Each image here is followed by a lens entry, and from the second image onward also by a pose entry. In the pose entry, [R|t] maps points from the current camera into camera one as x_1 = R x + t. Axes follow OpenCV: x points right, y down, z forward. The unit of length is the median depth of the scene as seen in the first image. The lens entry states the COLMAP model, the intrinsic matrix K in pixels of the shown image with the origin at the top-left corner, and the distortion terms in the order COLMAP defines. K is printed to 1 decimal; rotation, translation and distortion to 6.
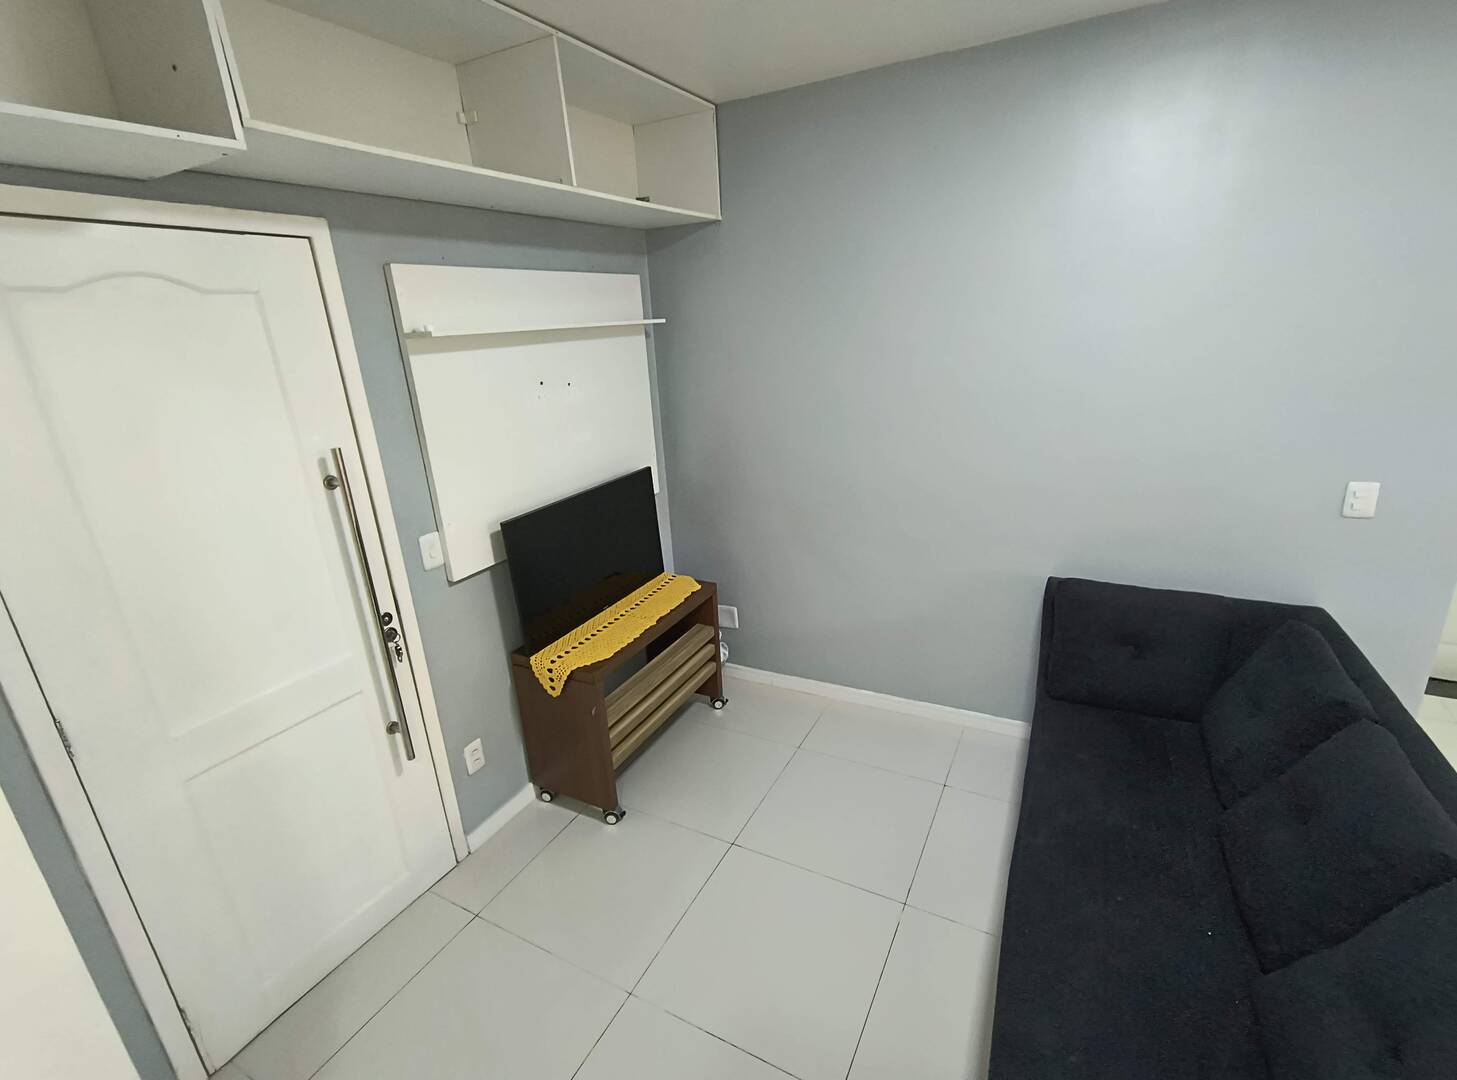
lens RADIAL K [[666.8, 0, 728.5], [0, 666.8, 540.0], [0, 0, 1]] dist [-0.002517, -0.000445]
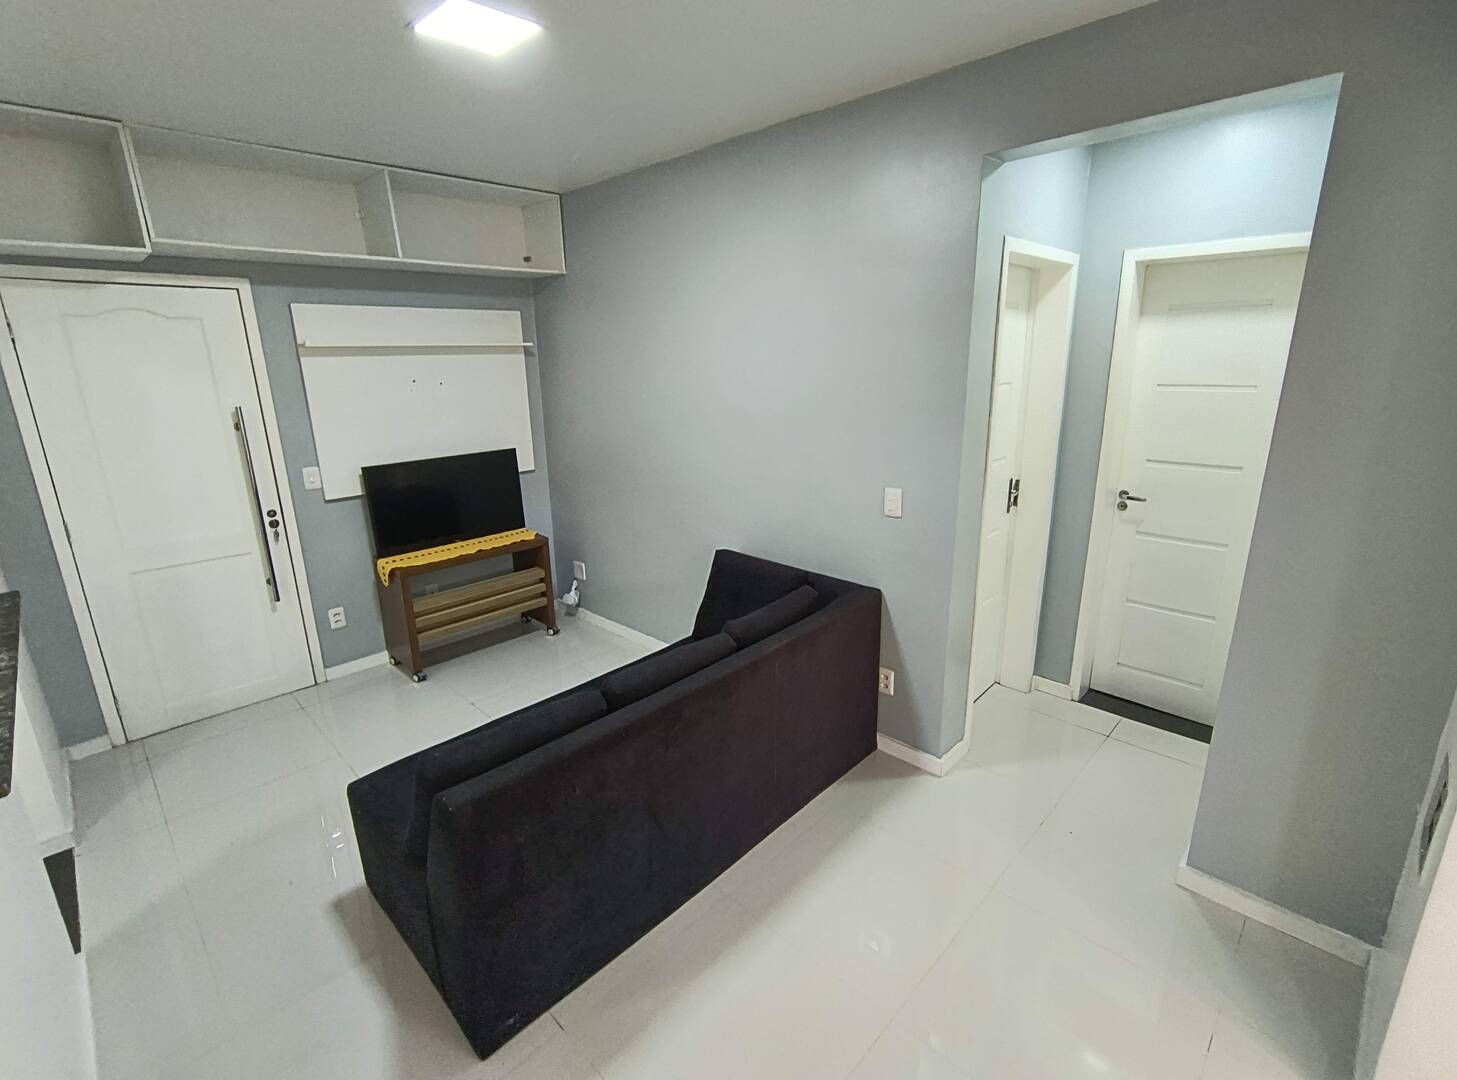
lens RADIAL K [[666.8, 0, 728.5], [0, 666.8, 540.0], [0, 0, 1]] dist [-0.002517, -0.000445]
pose [[0.957909, 0.114934, -0.263060, 0.912153], [-0.124603, 0.991999, -0.020318, 0.067882], [0.258620, 0.052241, 0.964565, -0.271411]]
